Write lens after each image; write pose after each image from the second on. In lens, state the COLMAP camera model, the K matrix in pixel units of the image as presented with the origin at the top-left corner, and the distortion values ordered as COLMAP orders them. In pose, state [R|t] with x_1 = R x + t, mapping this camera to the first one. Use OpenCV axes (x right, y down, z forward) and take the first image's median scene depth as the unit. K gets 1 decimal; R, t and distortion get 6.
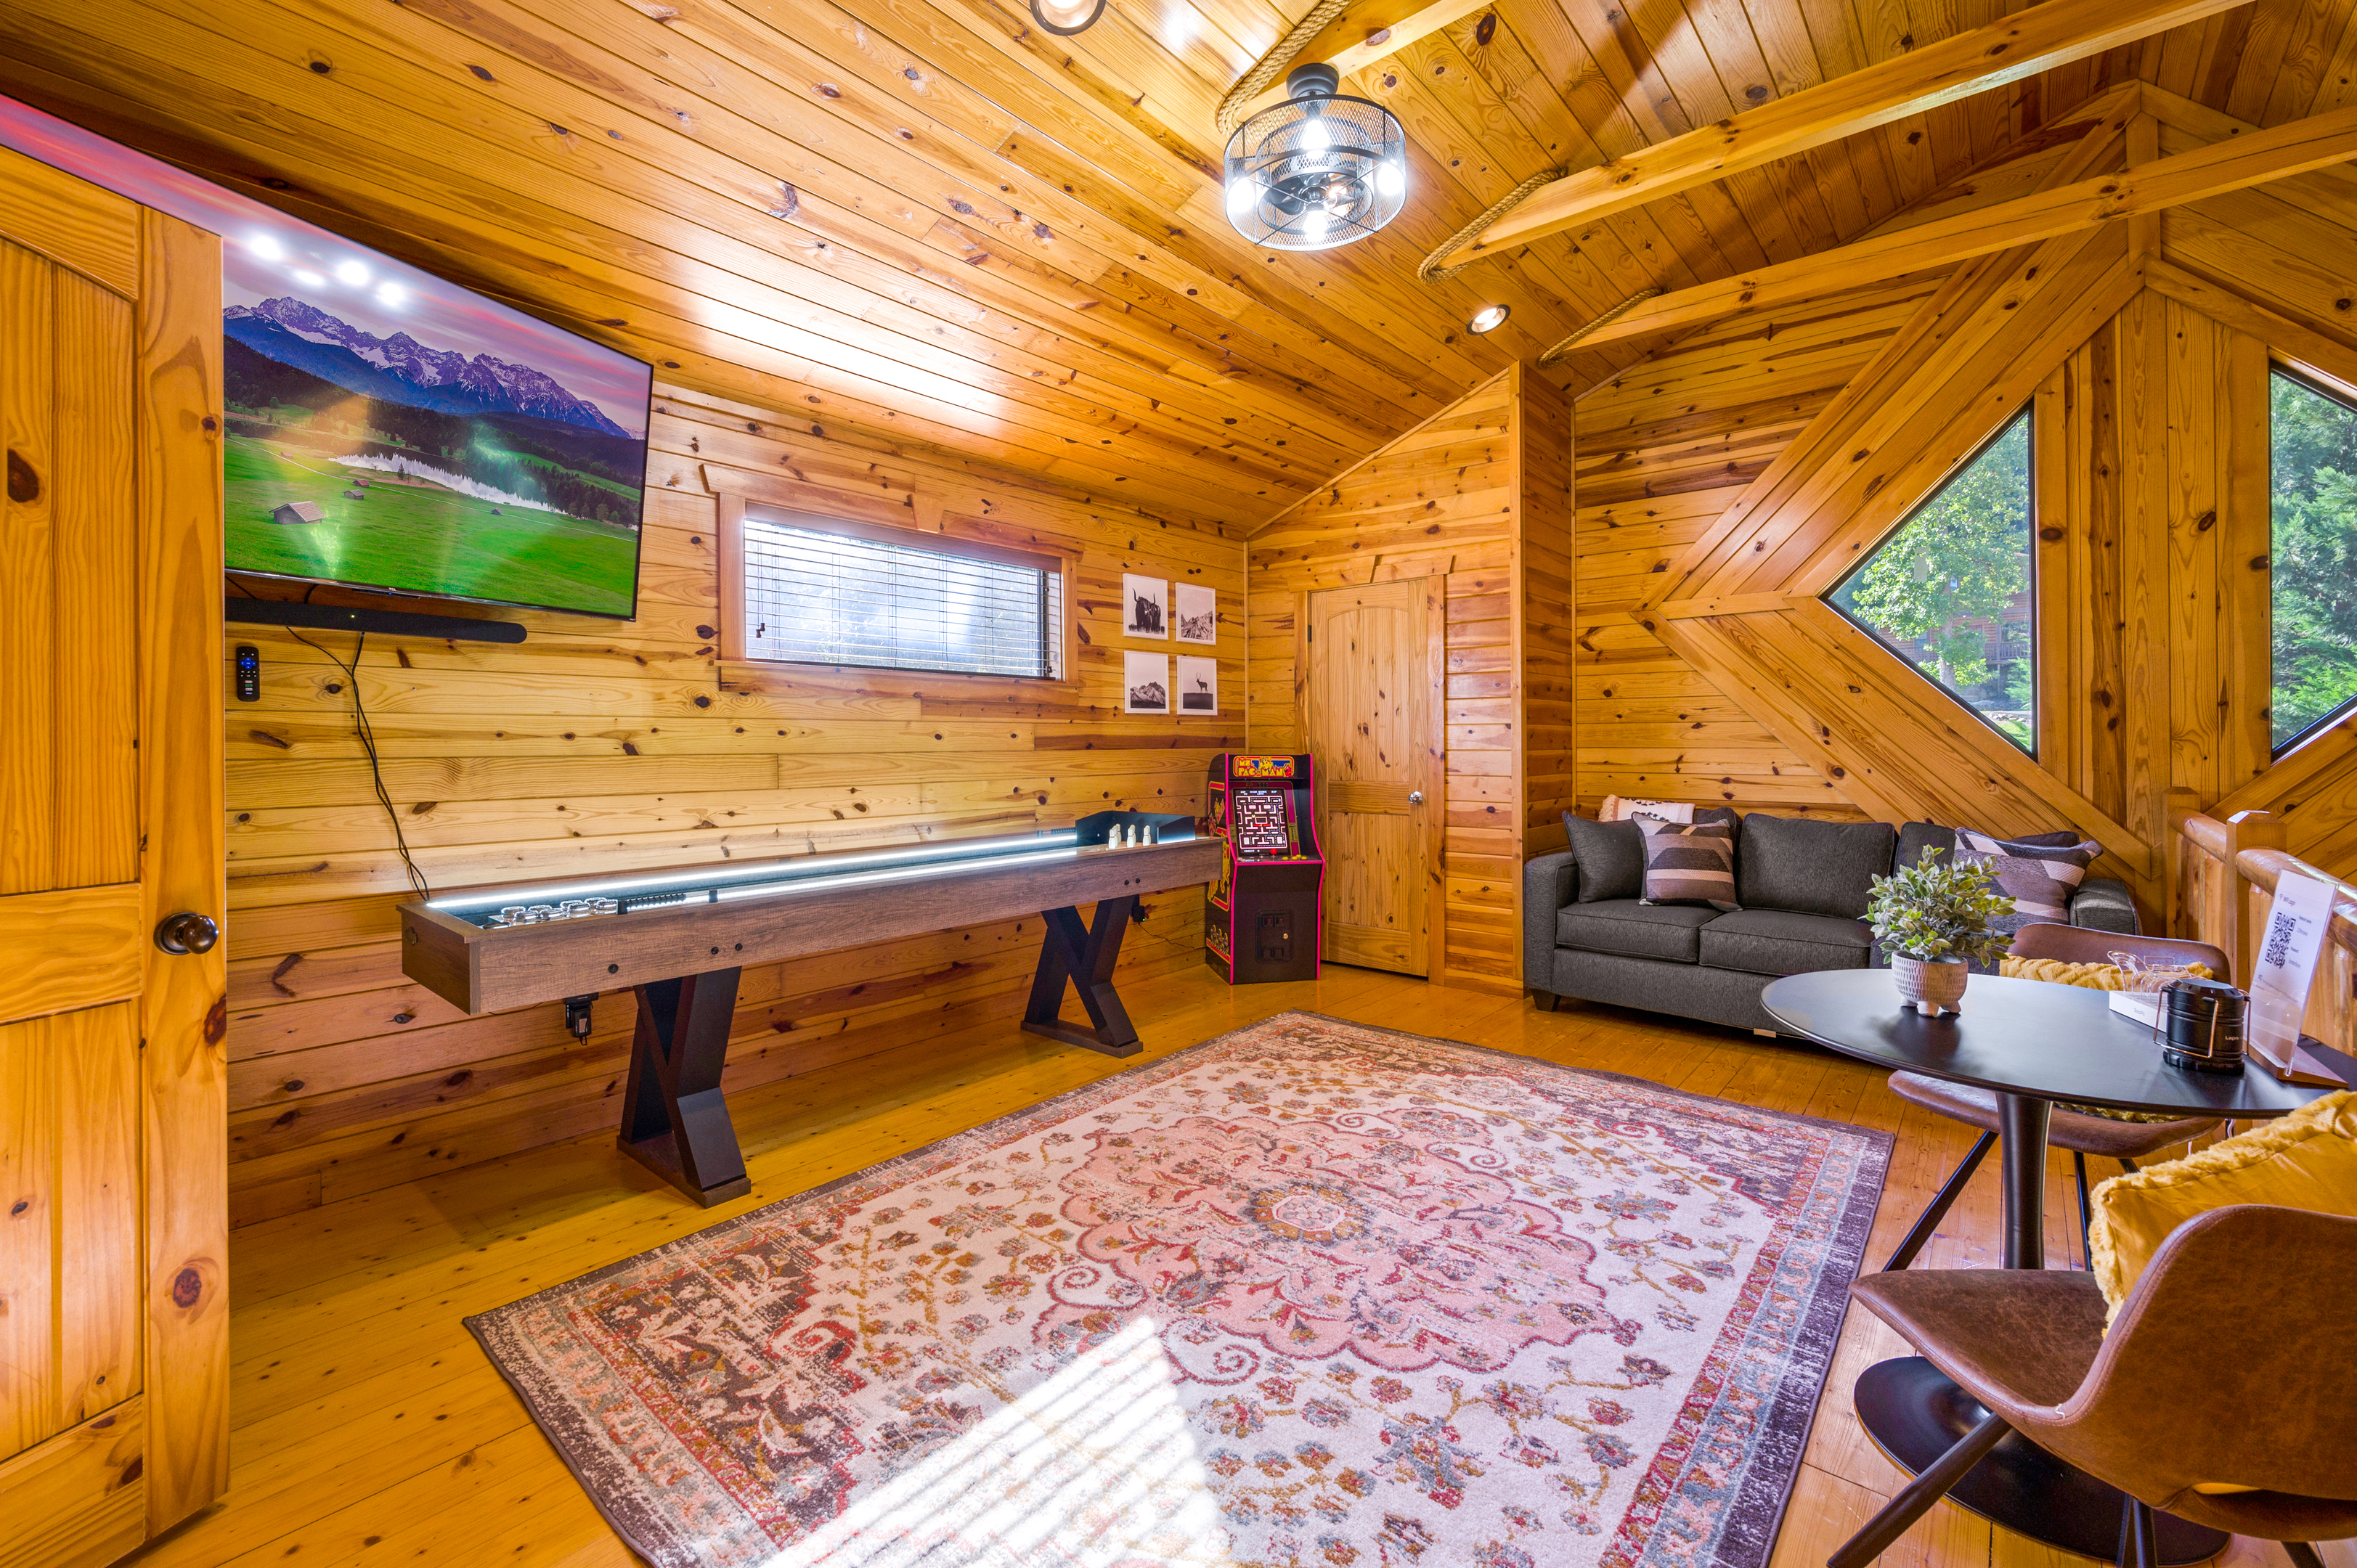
lens RADIAL K [[973.5, 0, 1195.3], [0, 973.5, 721.1], [0, 0, 1]] dist [-0.001307, 0.000112]
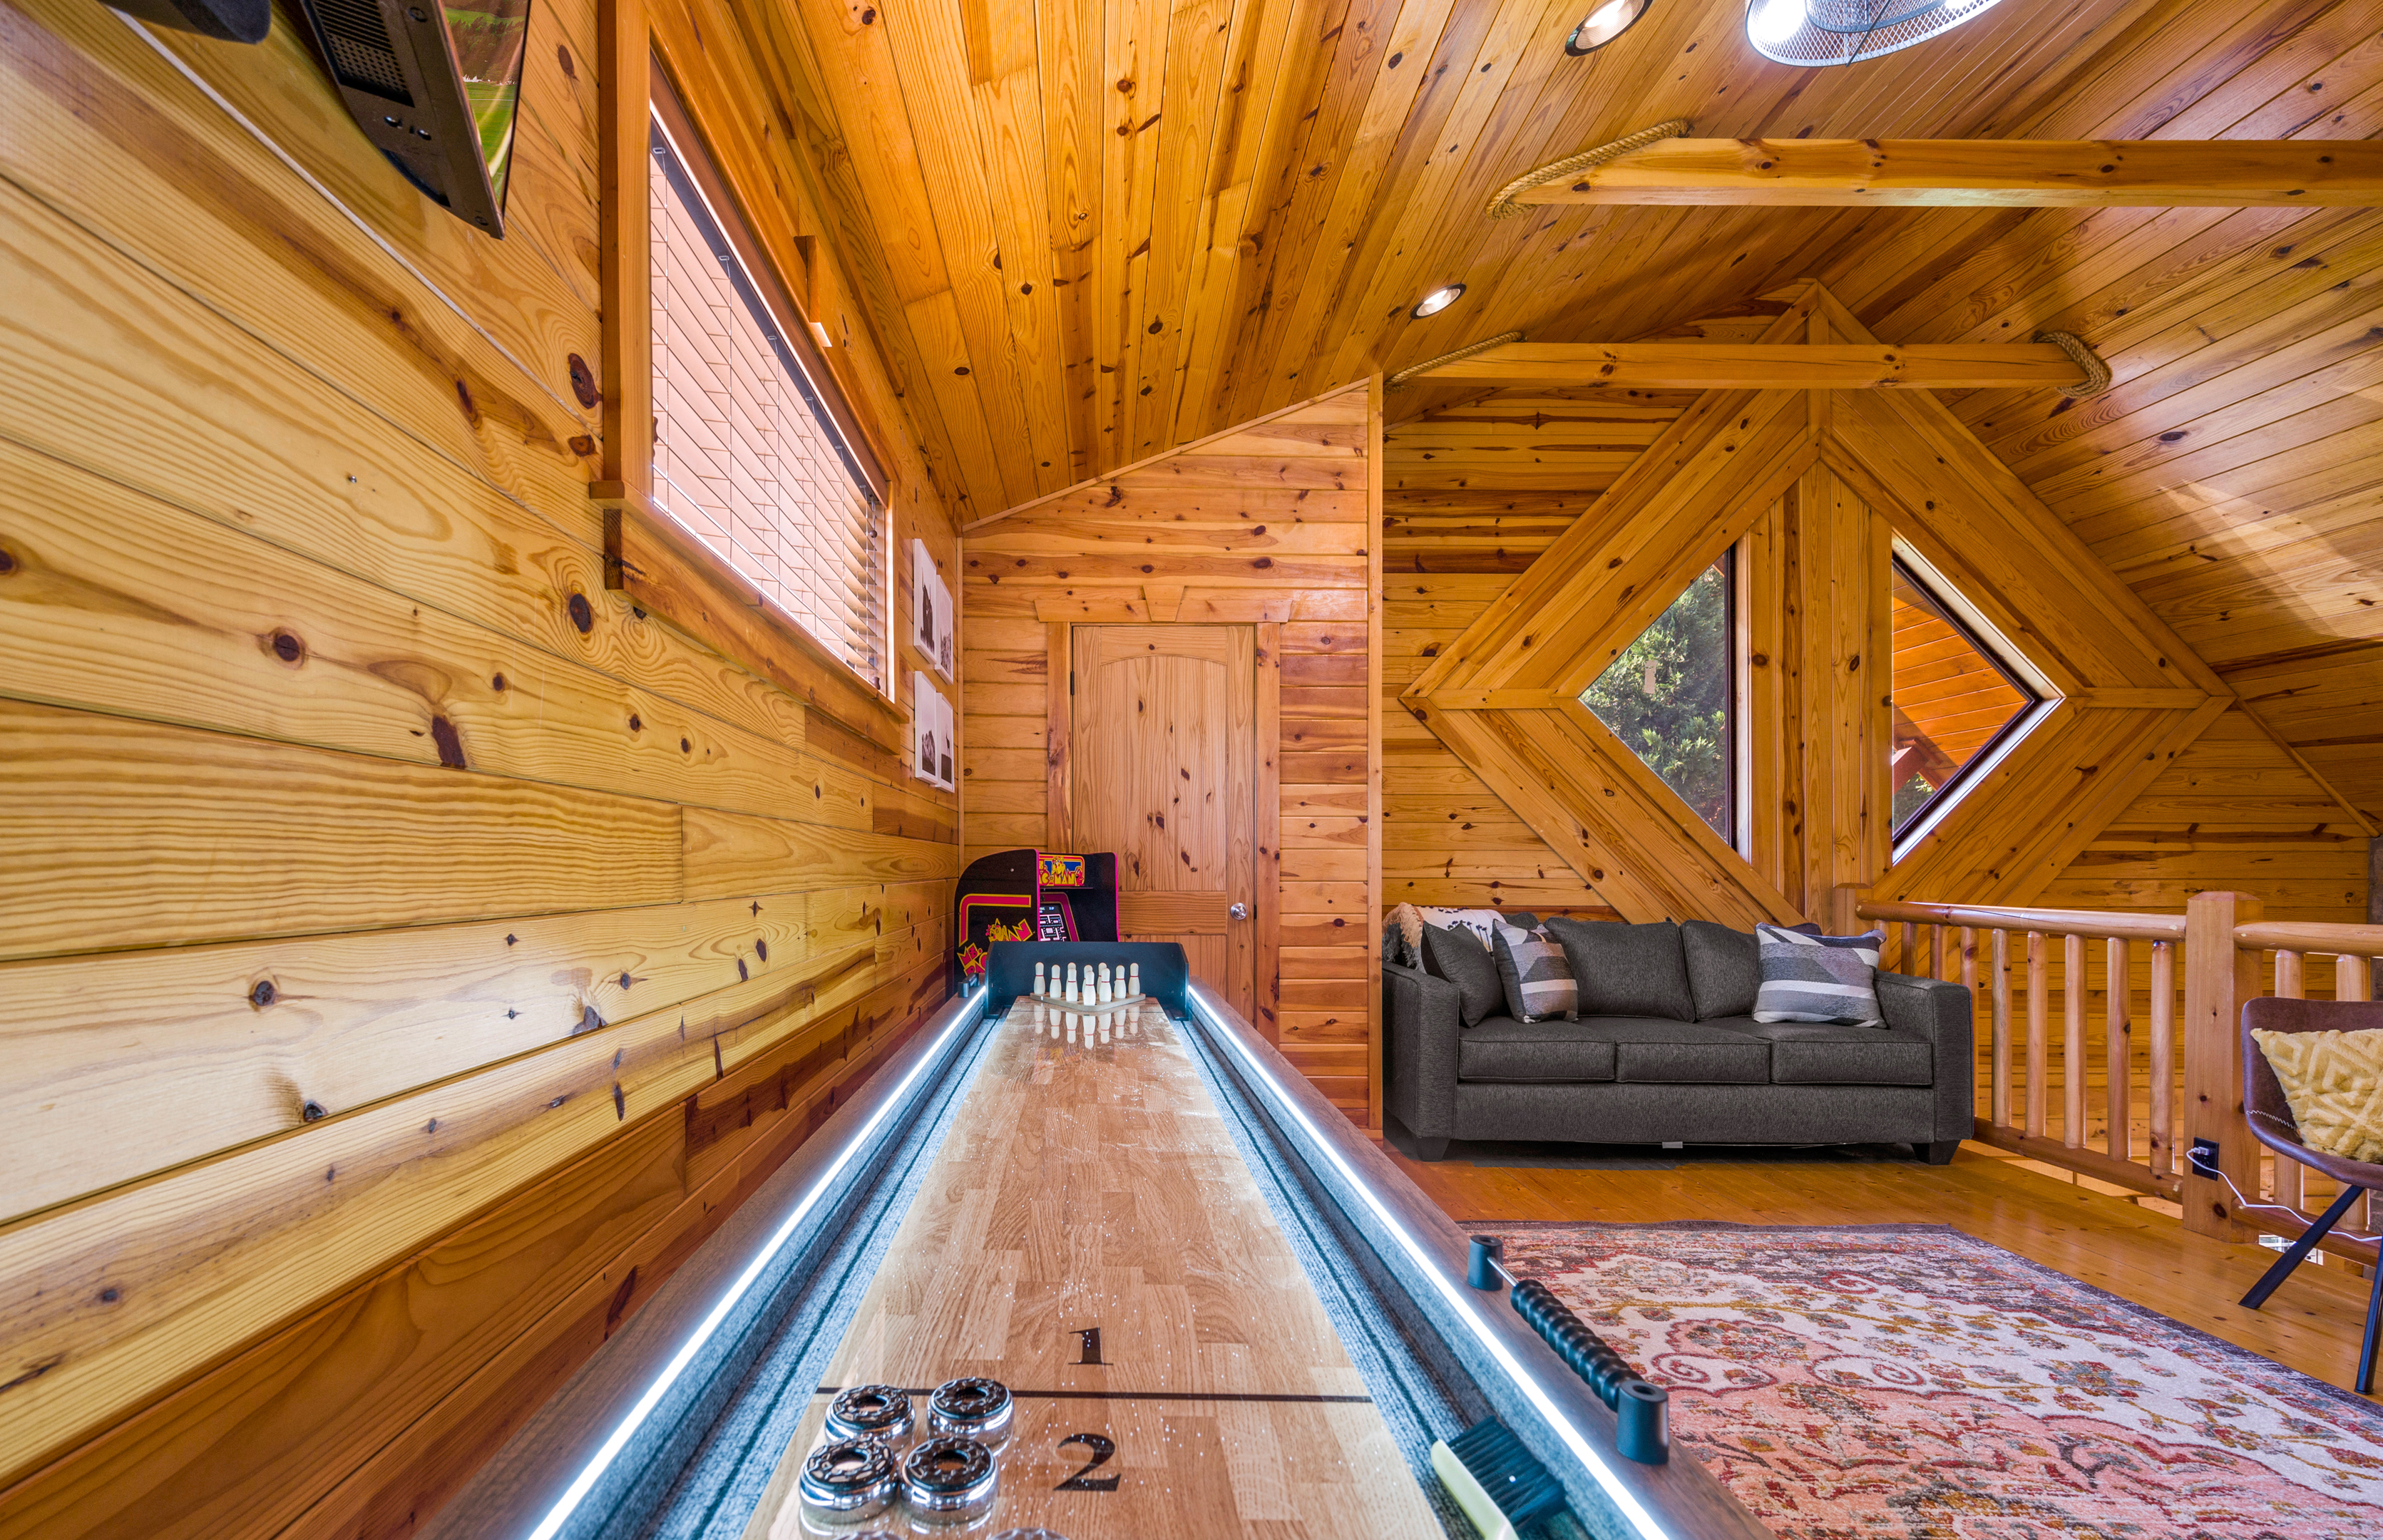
lens RADIAL K [[1080.4, 0, 1191.5], [0, 1080.4, 852.0], [0, 0, 1]] dist [-0.000086, -0.000503]
pose [[0.768894, 0.011486, 0.639273, -0.401405], [-0.018679, 0.999815, 0.004503, 0.034284], [-0.639103, -0.015403, 0.768967, 0.437367]]
